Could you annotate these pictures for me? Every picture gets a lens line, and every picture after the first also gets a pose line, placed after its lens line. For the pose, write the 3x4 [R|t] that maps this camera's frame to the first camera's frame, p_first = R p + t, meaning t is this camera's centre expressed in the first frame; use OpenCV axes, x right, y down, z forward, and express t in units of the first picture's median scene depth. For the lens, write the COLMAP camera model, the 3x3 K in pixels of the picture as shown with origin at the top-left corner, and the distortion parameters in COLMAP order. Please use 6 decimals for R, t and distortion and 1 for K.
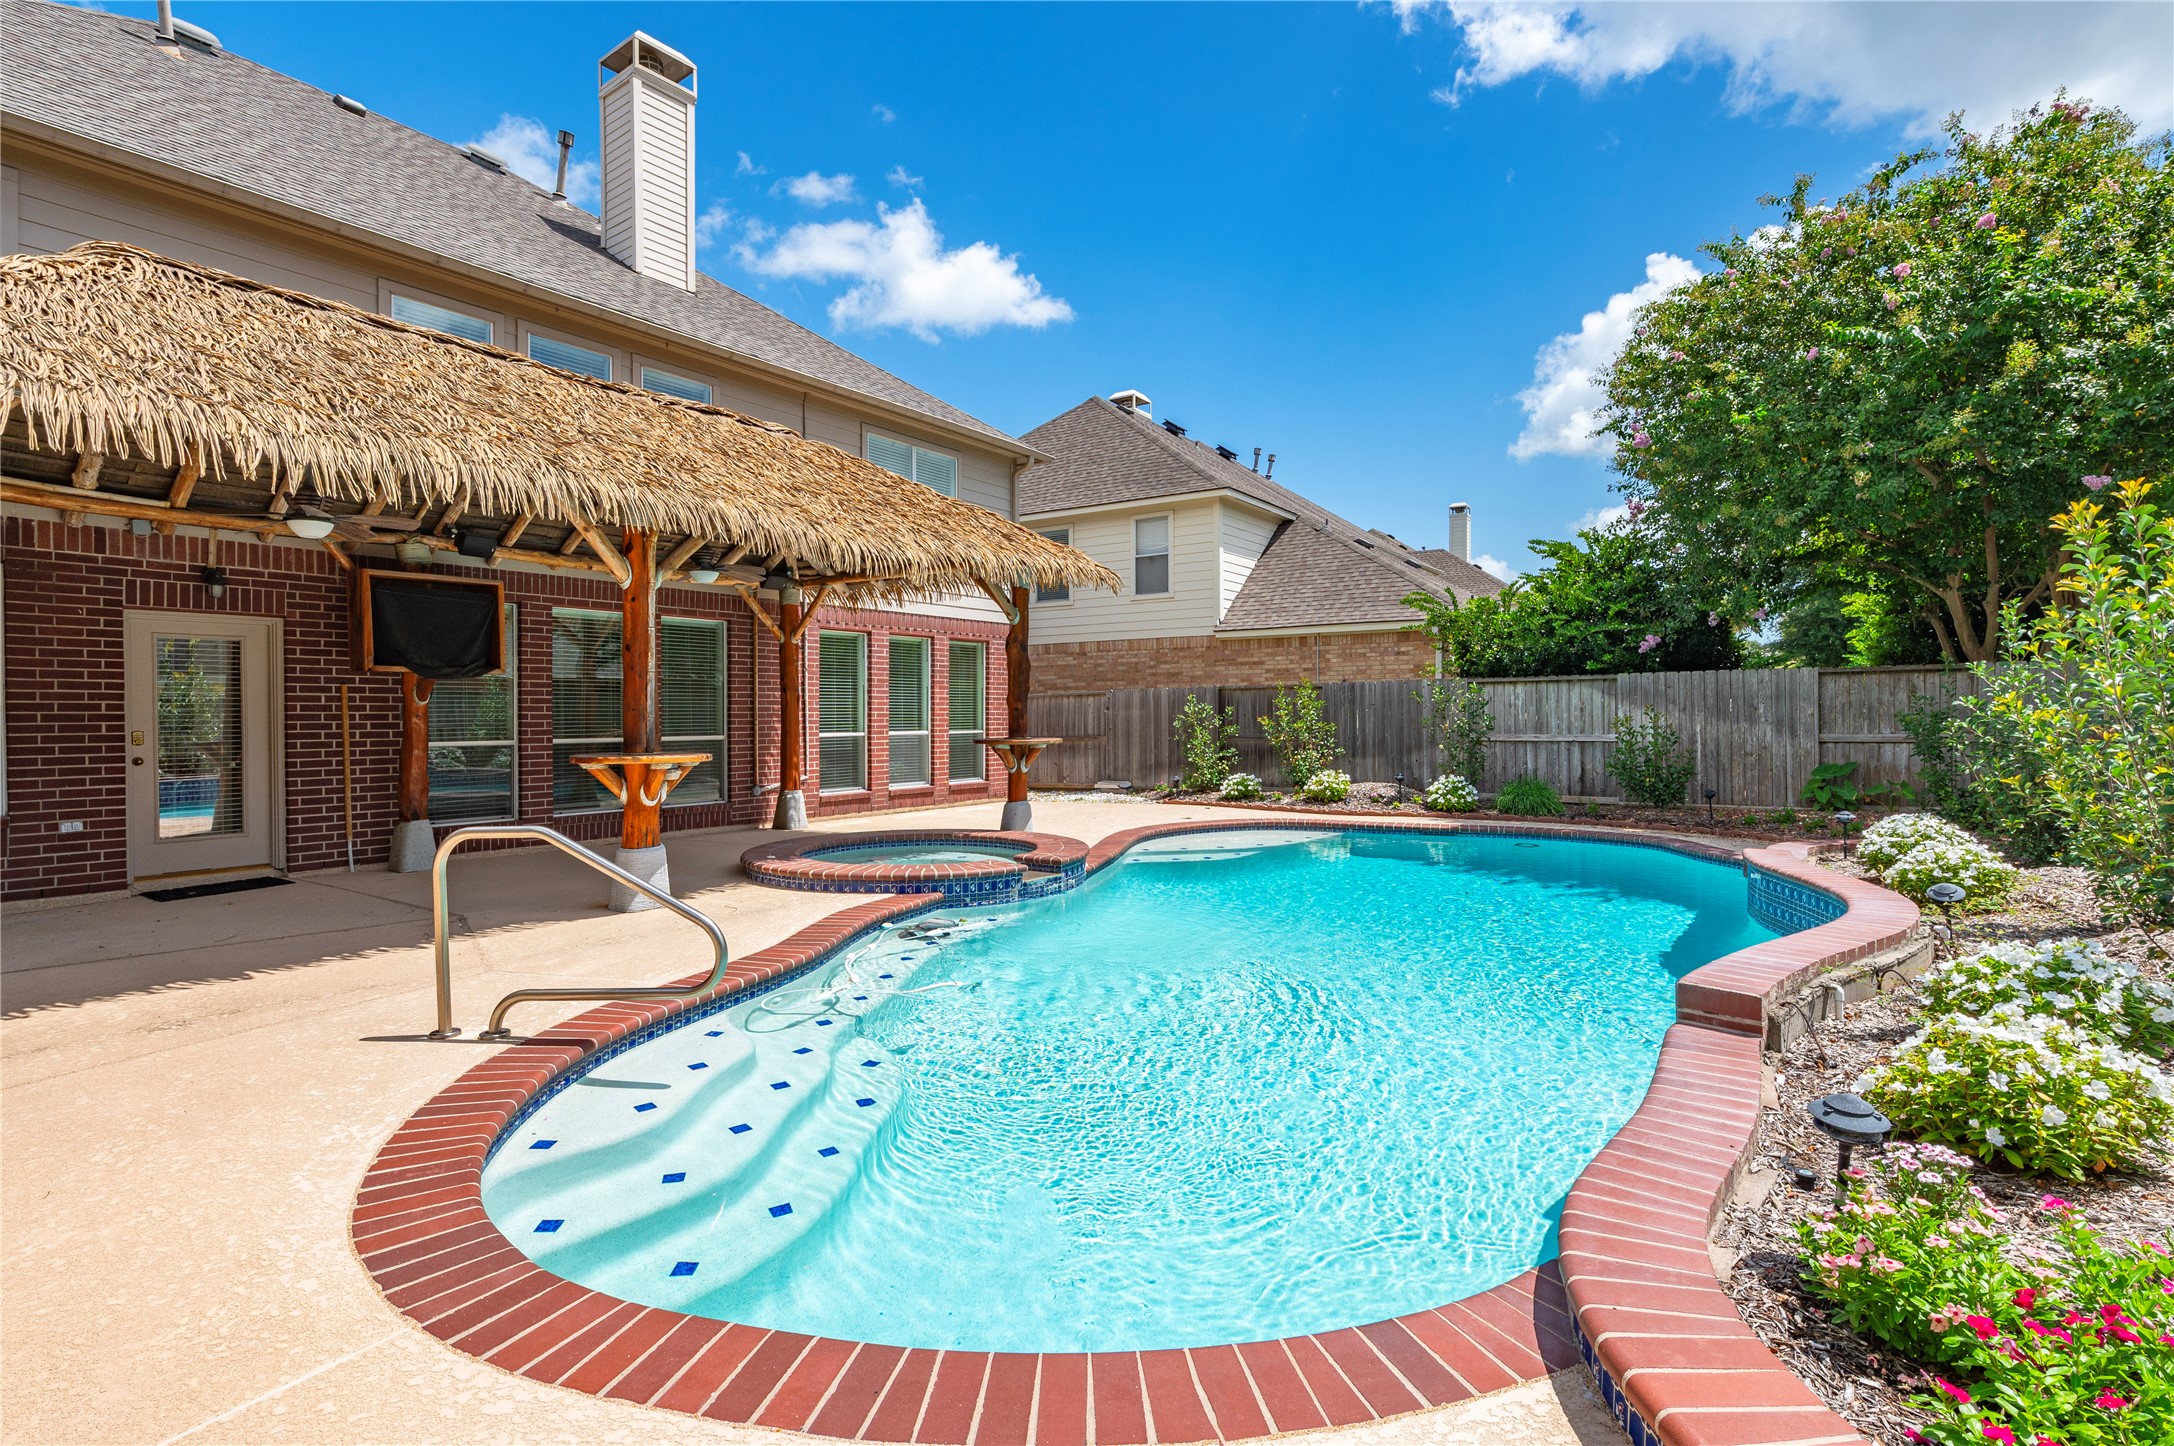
lens RADIAL K [[1049.5, 0, 1084.4], [0, 1049.5, 725.4], [0, 0, 1]] dist [-0.006258, -0.000102]
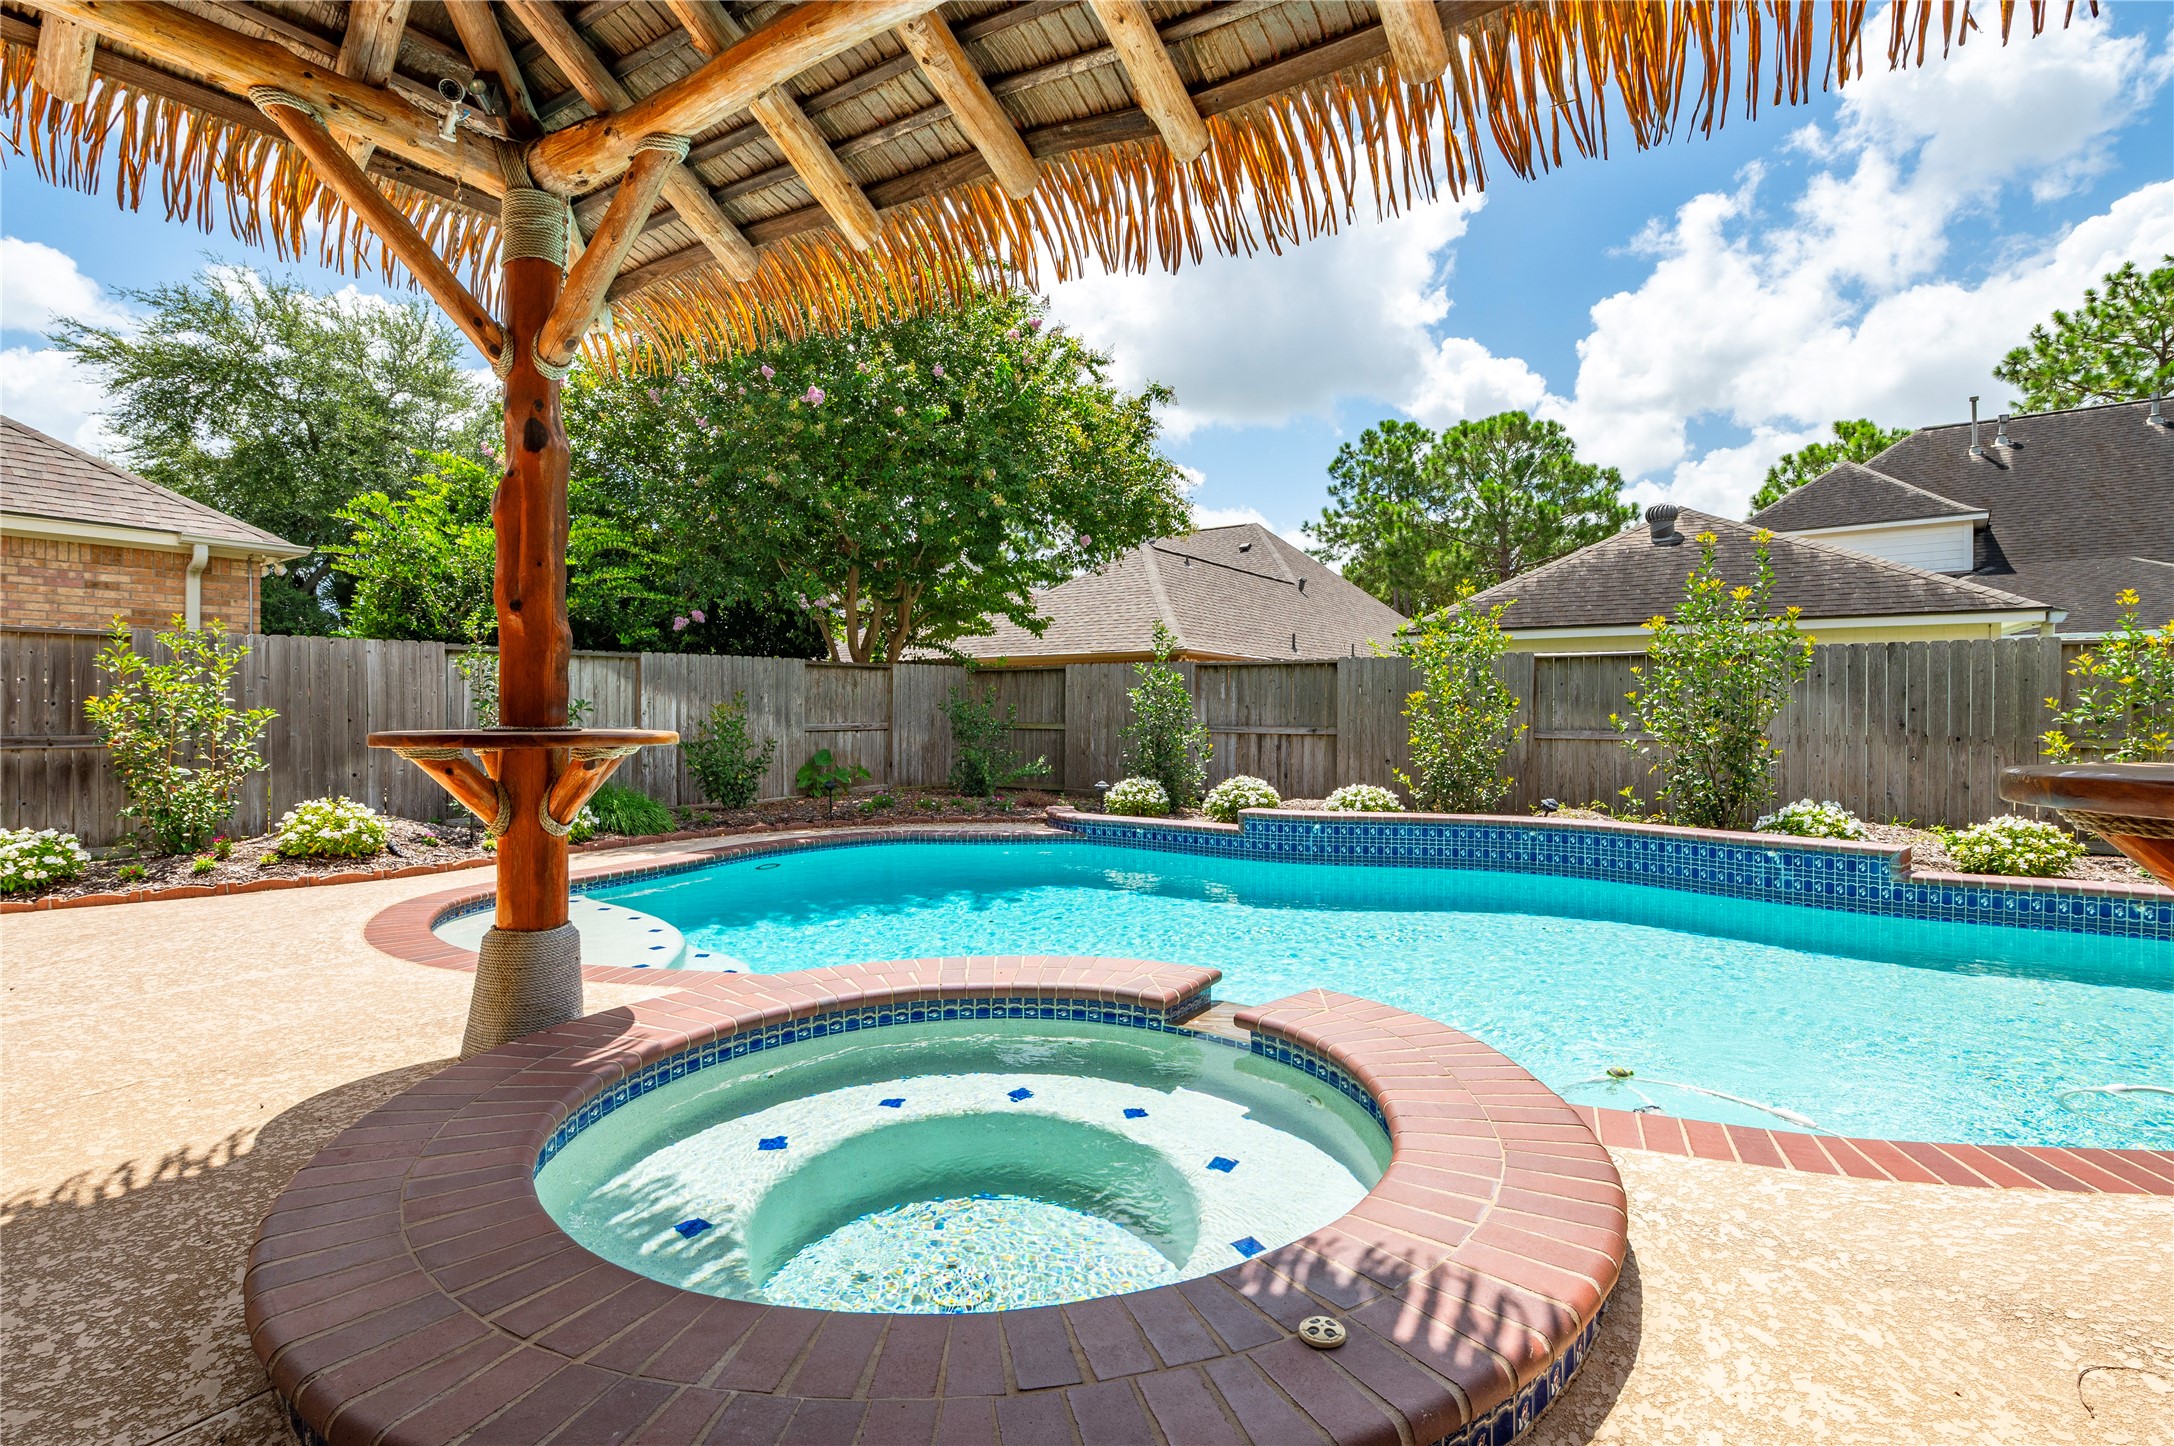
lens RADIAL K [[1049.5, 0, 1083.9], [0, 1049.5, 720.0], [0, 0, 1]] dist [-0.006258, -0.000102]
pose [[0.019402, 0.000611, 0.999812, -0.212796], [0.008962, 0.999960, -0.000785, 0.005306], [-0.999772, 0.008976, 0.019396, 0.463458]]
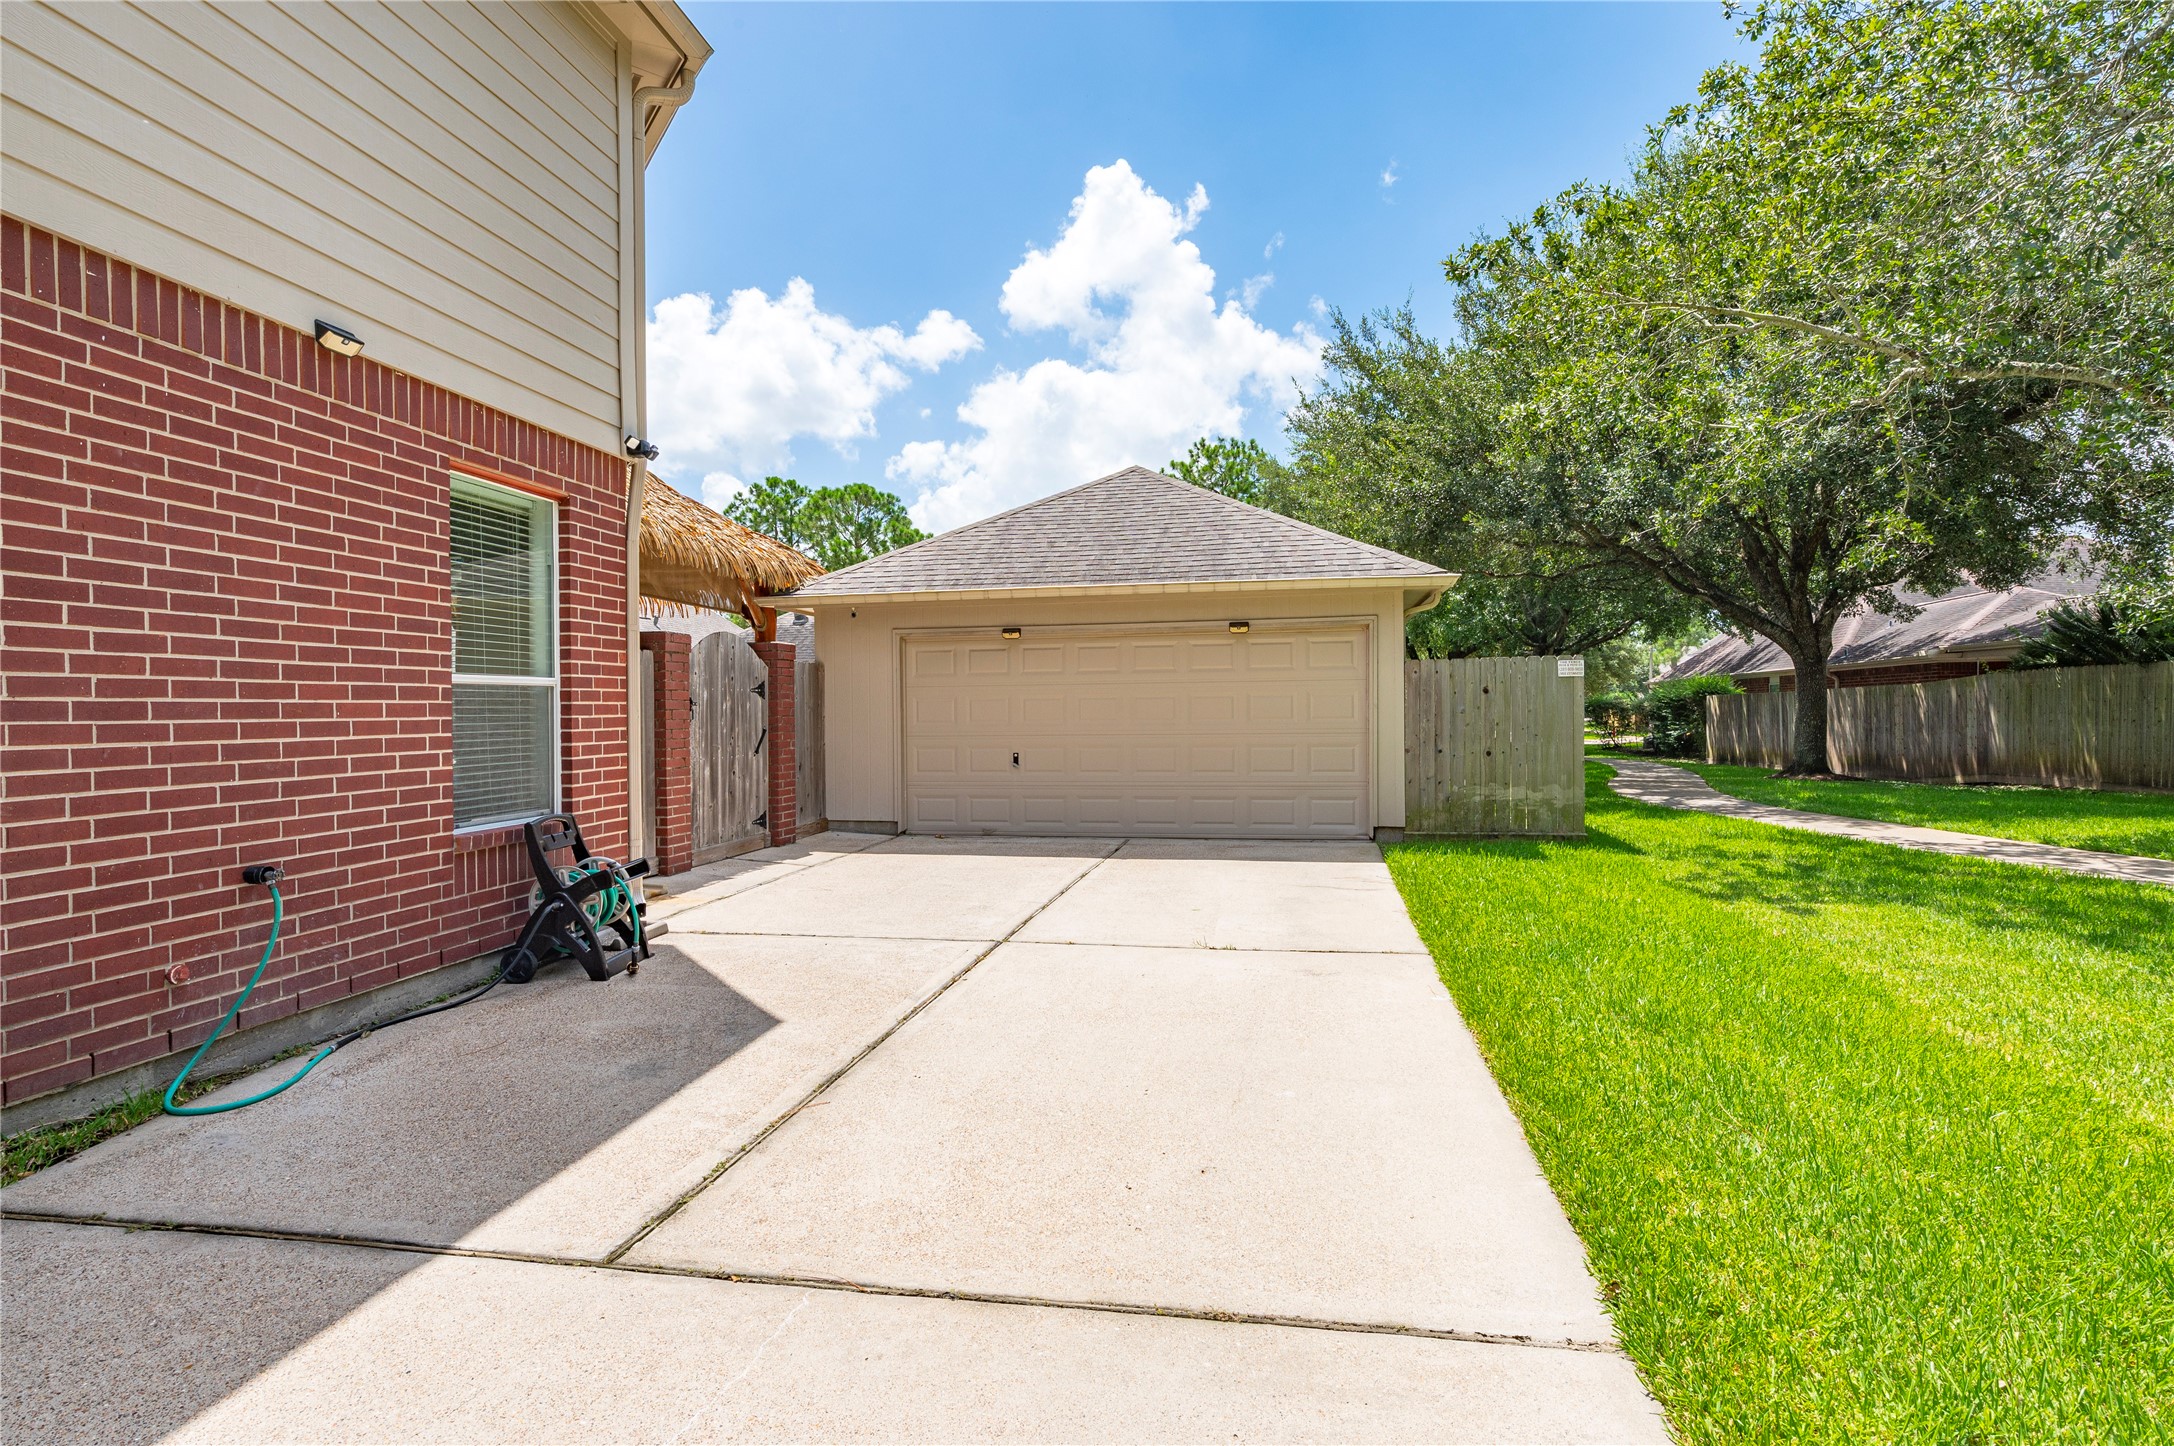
lens RADIAL K [[1049.5, 0, 1086.5], [0, 1049.5, 721.1], [0, 0, 1]] dist [-0.006258, -0.000102]
pose [[-0.431892, -0.002896, 0.901921, -0.876141], [0.013915, 0.999854, 0.009874, 0.000730], [-0.901818, 0.016815, -0.431788, 0.302084]]
